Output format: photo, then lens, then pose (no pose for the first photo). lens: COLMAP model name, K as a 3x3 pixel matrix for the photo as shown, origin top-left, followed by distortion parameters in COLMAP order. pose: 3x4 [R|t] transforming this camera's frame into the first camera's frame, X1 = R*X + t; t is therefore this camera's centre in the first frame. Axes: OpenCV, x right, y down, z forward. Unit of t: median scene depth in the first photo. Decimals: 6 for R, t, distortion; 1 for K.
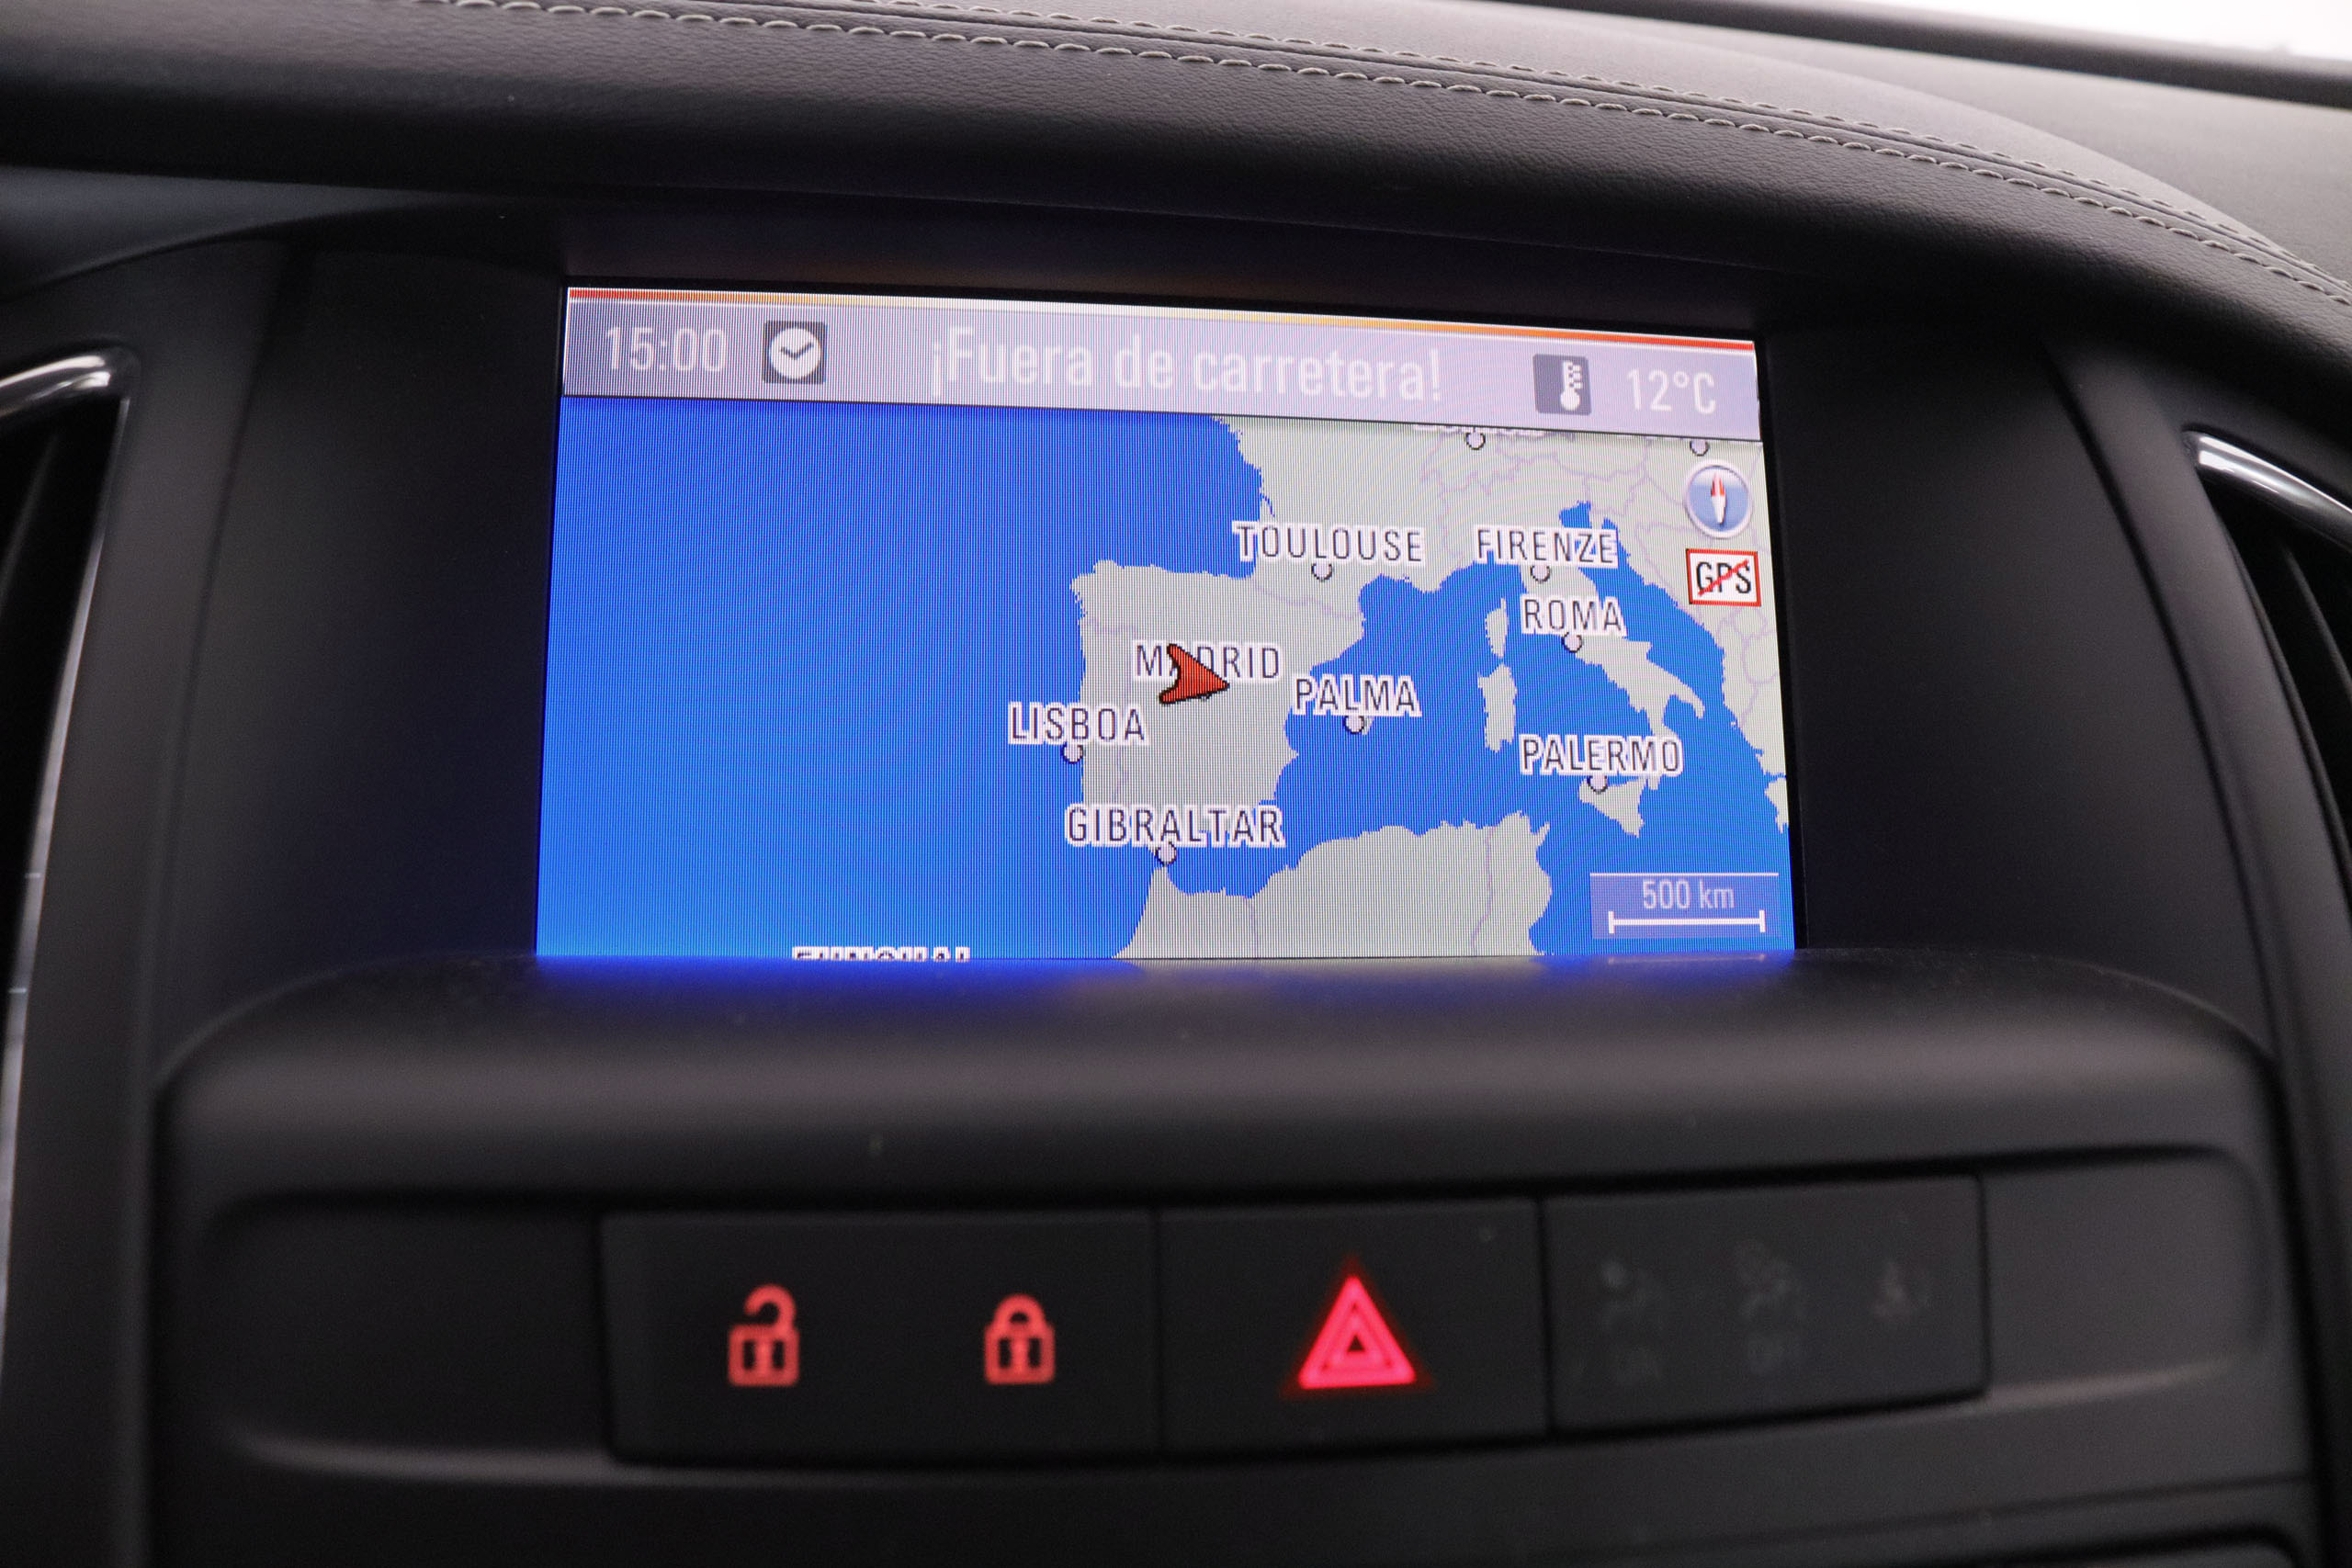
lens RADIAL K [[1865.4, 0, 1176.0], [0, 1865.4, 784.0], [0, 0, 1]] dist [-0.182864, 0.128375]
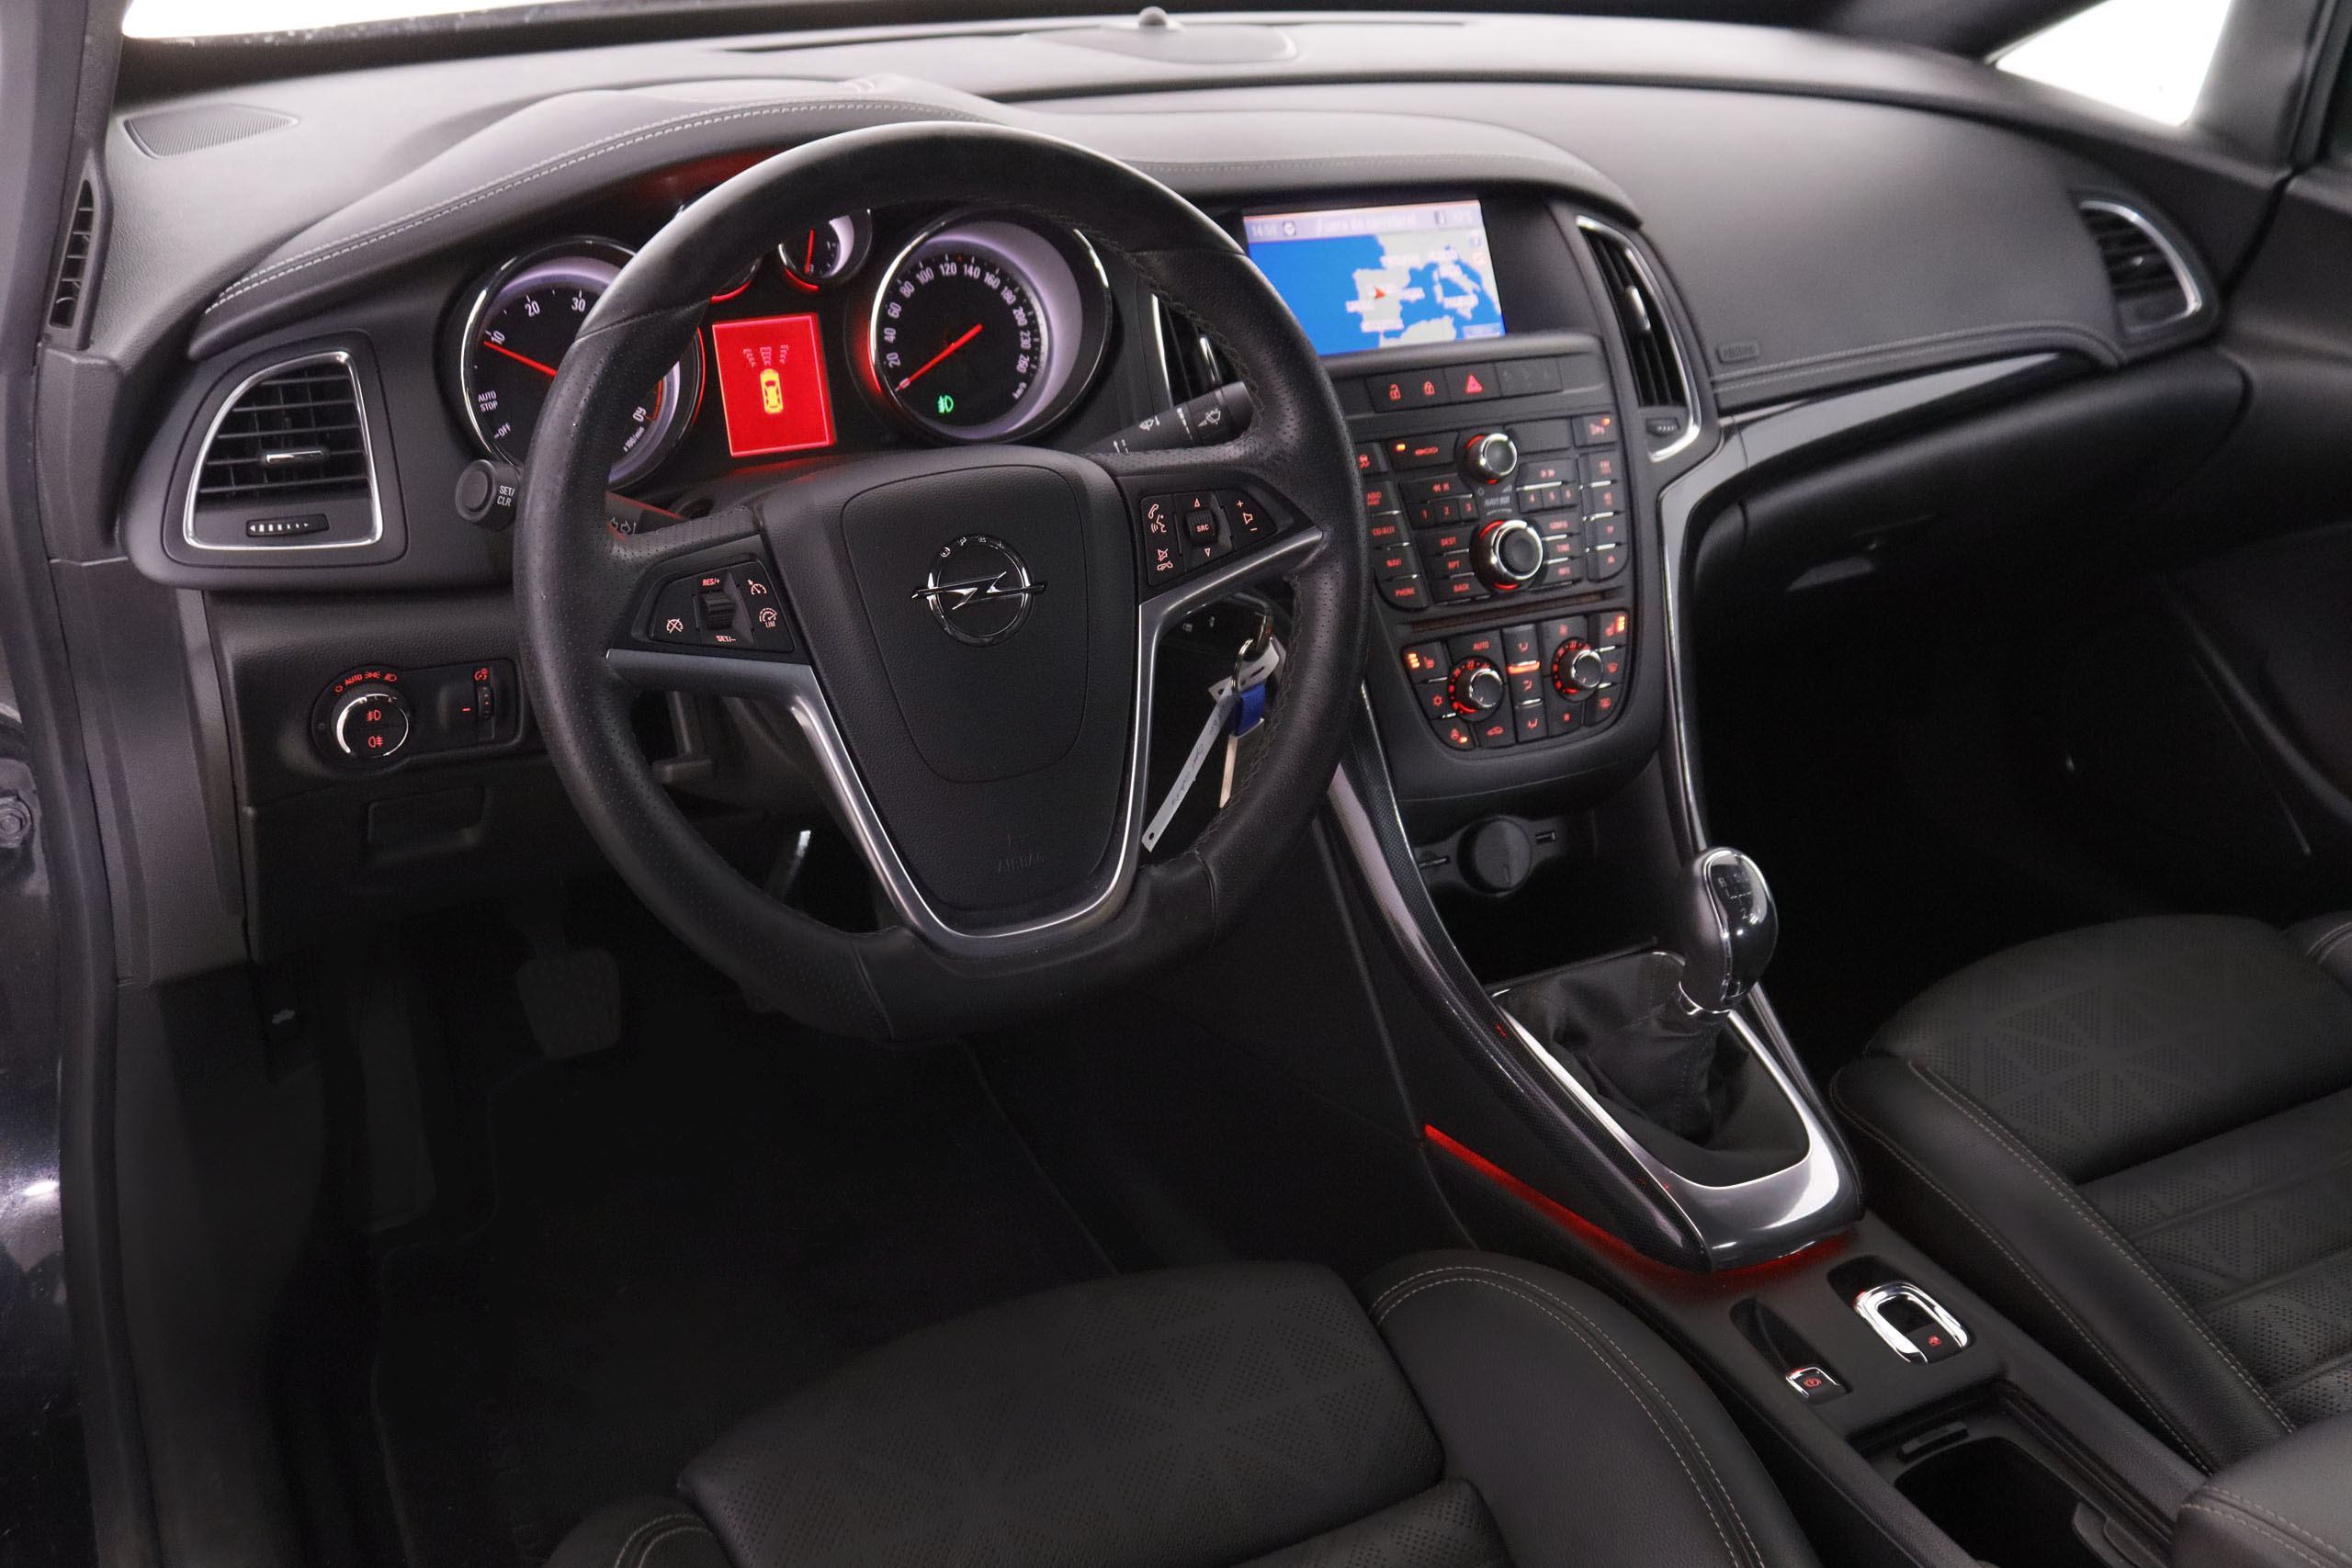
lens RADIAL K [[2173.9, 0, 1176.0], [0, 2173.9, 784.0], [0, 0, 1]] dist [-0.132628, 0.006233]
pose [[0.944804, -0.171898, 0.278920, -2.100608], [0.133551, 0.979434, 0.151238, 0.250118], [-0.299181, -0.105640, 0.948331, -3.911530]]
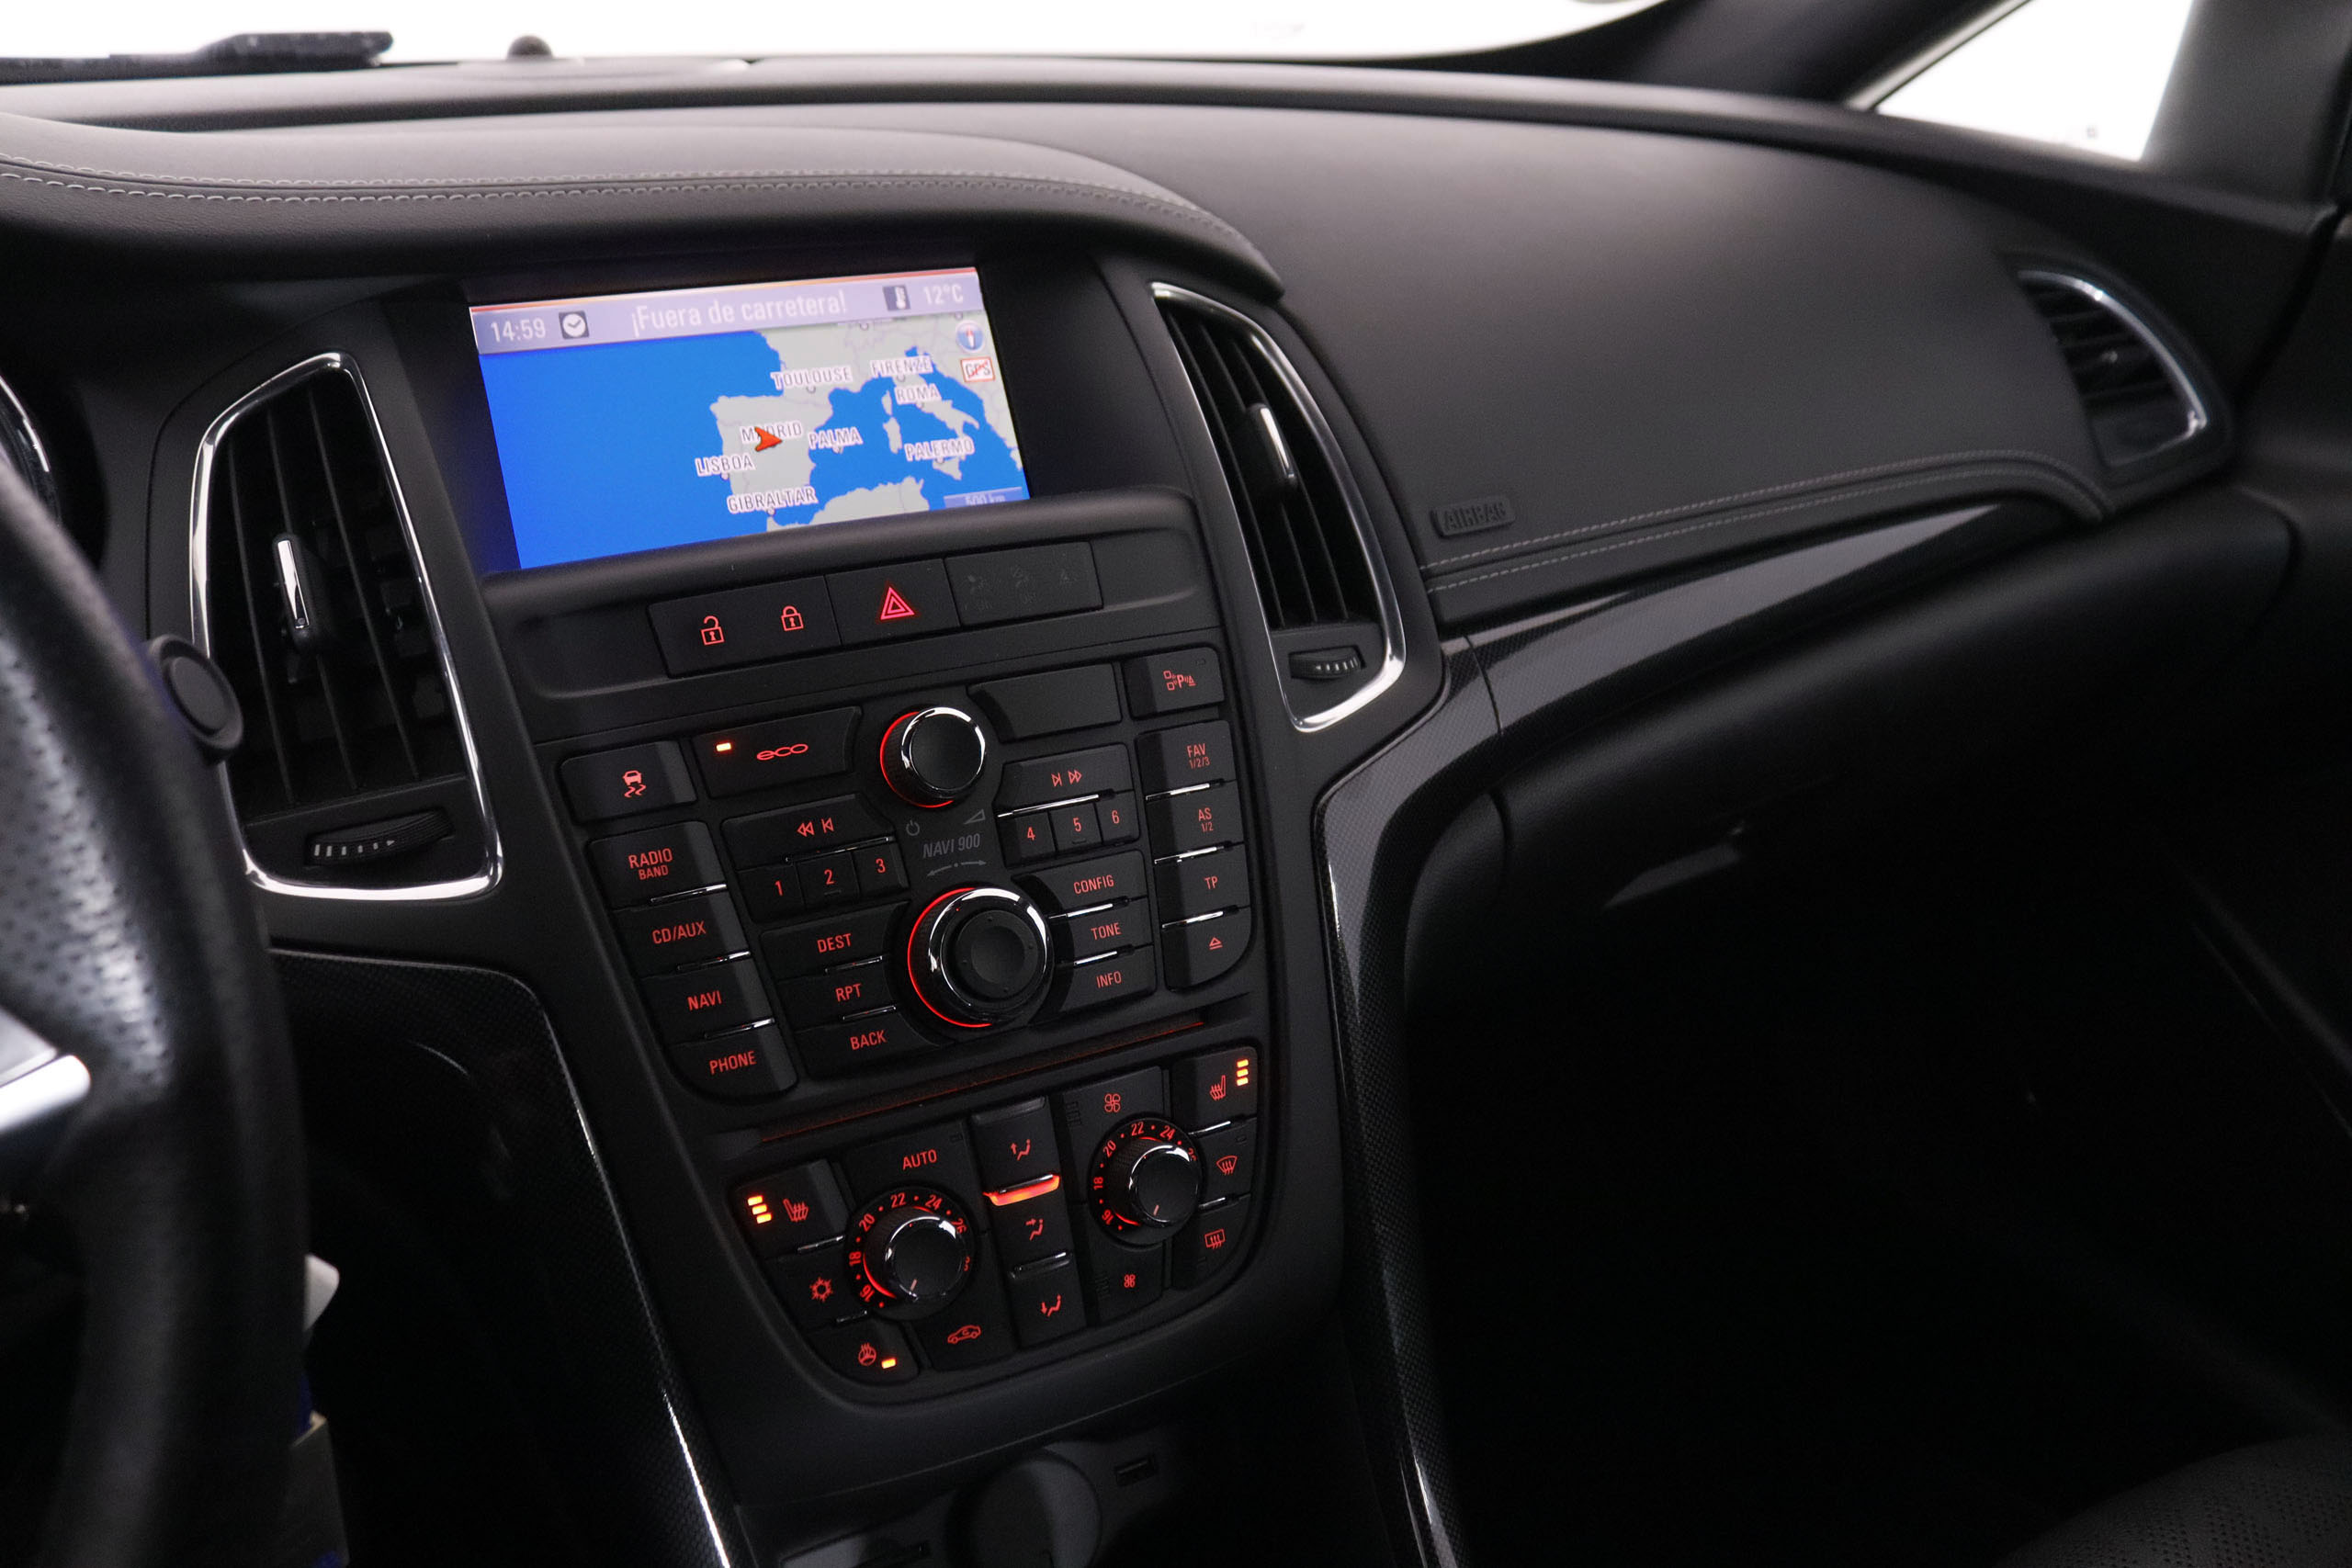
lens RADIAL K [[1865.4, 0, 1176.0], [0, 1865.4, 784.0], [0, 0, 1]] dist [-0.182864, 0.128375]
pose [[0.929243, -0.190100, 0.316812, -0.328763], [0.175985, 0.981692, 0.072870, 0.292168], [-0.324865, -0.011960, 0.945685, -1.380484]]
